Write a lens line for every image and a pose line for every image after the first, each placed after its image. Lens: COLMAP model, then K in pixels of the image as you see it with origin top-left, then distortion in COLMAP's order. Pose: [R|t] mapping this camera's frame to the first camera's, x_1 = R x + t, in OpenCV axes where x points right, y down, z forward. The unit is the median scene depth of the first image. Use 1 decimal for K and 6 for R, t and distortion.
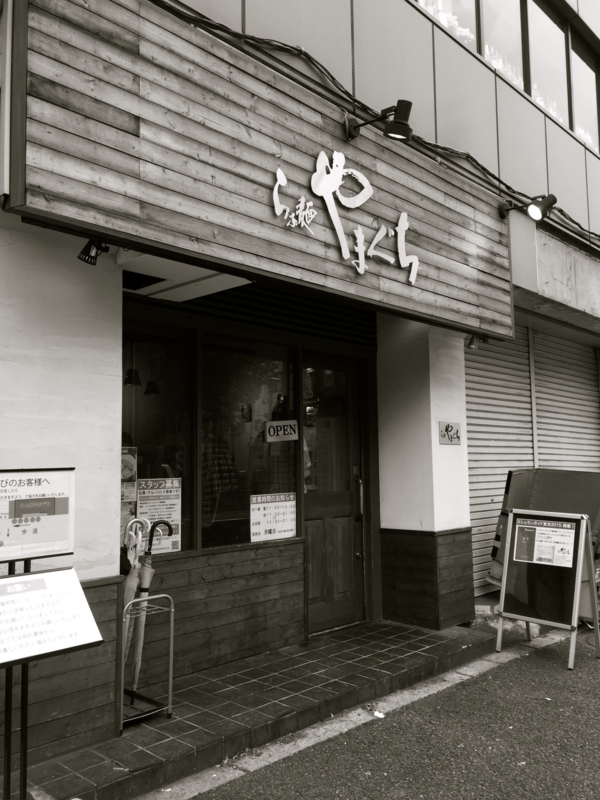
lens RADIAL K [[689.3, 0, 301.6], [0, 689.3, 400.9], [0, 0, 1]] dist [0.034798, -0.007057]
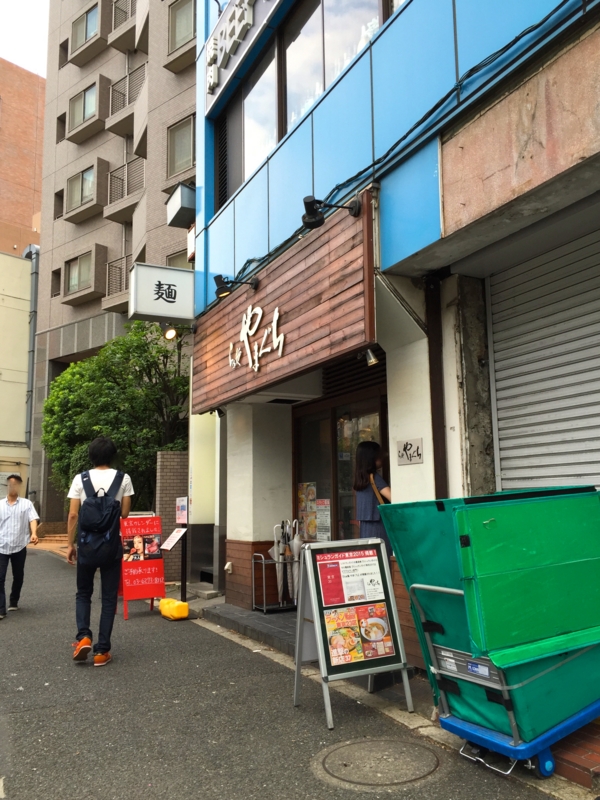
lens RADIAL K [[689.3, 0, 301.5], [0, 689.3, 400.2], [0, 0, 1]] dist [0.034798, -0.007057]
pose [[-0.338681, -0.125187, -0.932536, 1.218083], [0.106586, 0.979625, -0.170218, 0.130382], [0.934845, -0.157045, -0.318437, 1.270355]]
